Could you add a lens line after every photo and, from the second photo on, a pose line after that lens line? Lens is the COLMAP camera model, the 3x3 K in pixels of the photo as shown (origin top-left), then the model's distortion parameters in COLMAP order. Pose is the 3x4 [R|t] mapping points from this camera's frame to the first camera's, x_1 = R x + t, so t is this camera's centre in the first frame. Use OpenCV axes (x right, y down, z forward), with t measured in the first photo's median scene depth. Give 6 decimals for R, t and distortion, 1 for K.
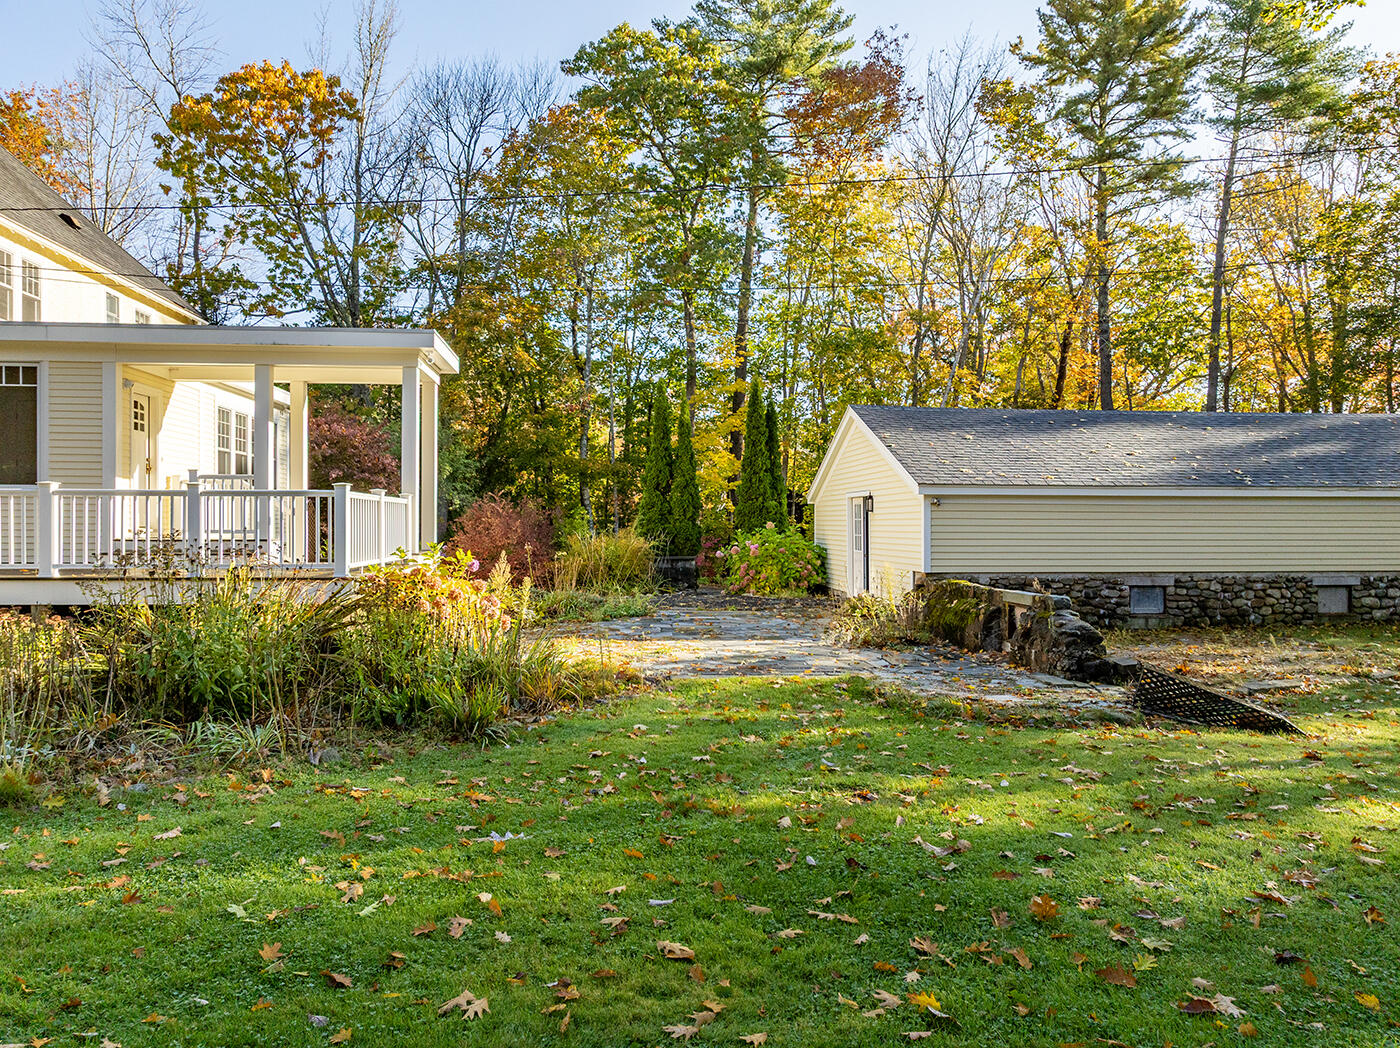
lens RADIAL K [[1007.3, 0, 650.3], [0, 1007.3, 529.2], [0, 0, 1]] dist [-0.026580, 0.023237]
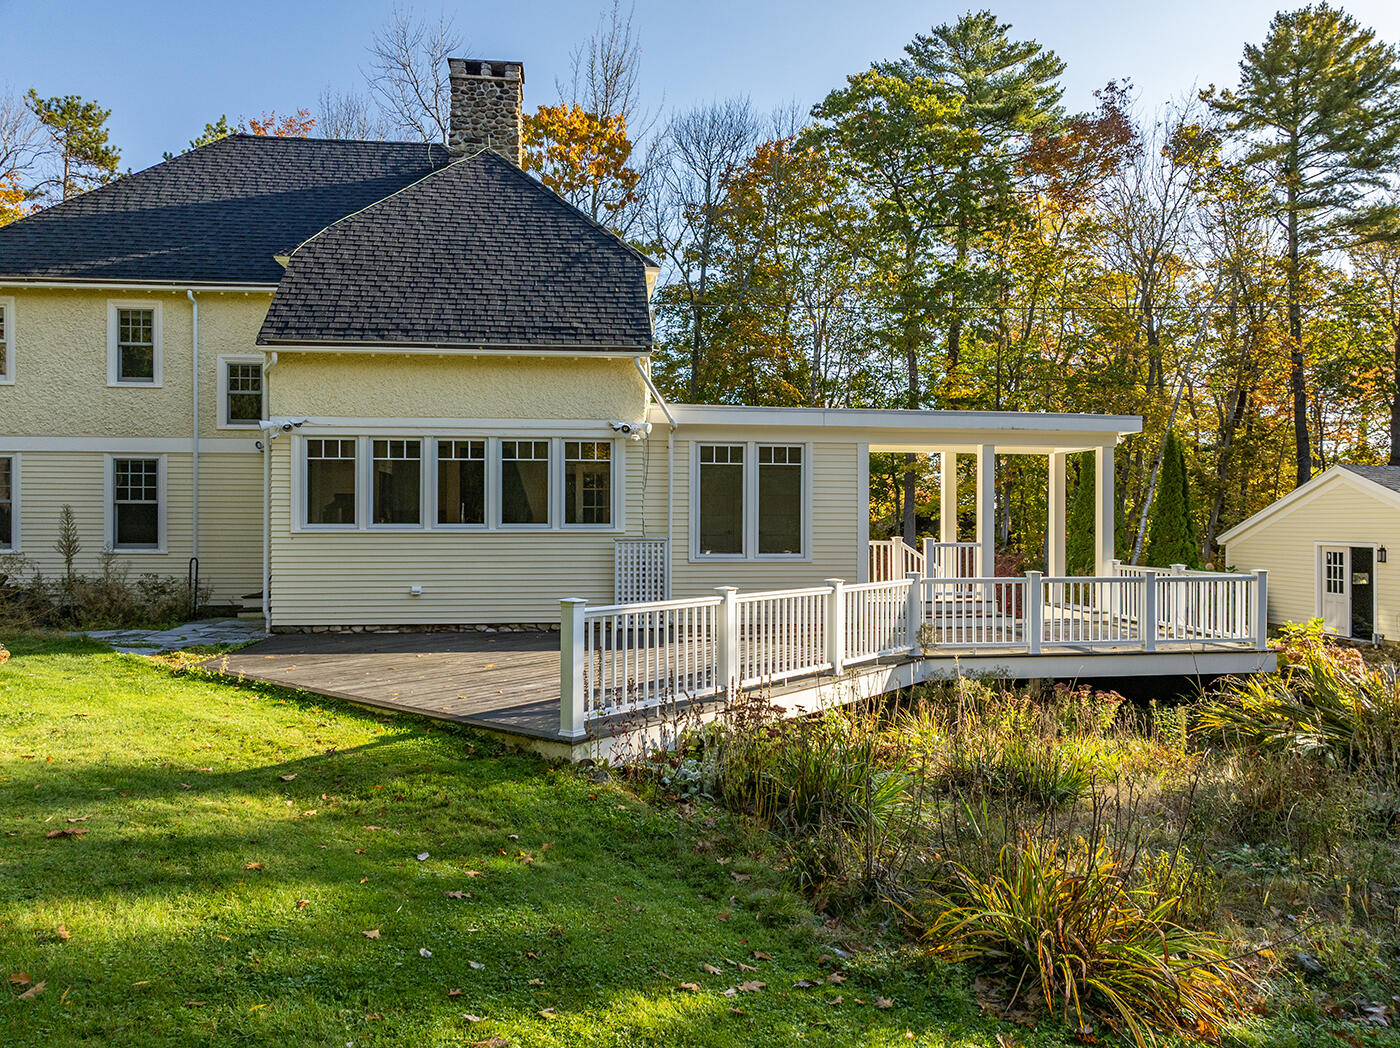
lens RADIAL K [[991.0, 0, 700.0], [0, 991.0, 524.0], [0, 0, 1]] dist [0.023342, -0.031960]
pose [[0.998579, -0.002902, 0.053215, -0.259099], [0.003111, 0.999988, -0.003852, -0.024060], [-0.053203, 0.004012, 0.998576, -0.032579]]
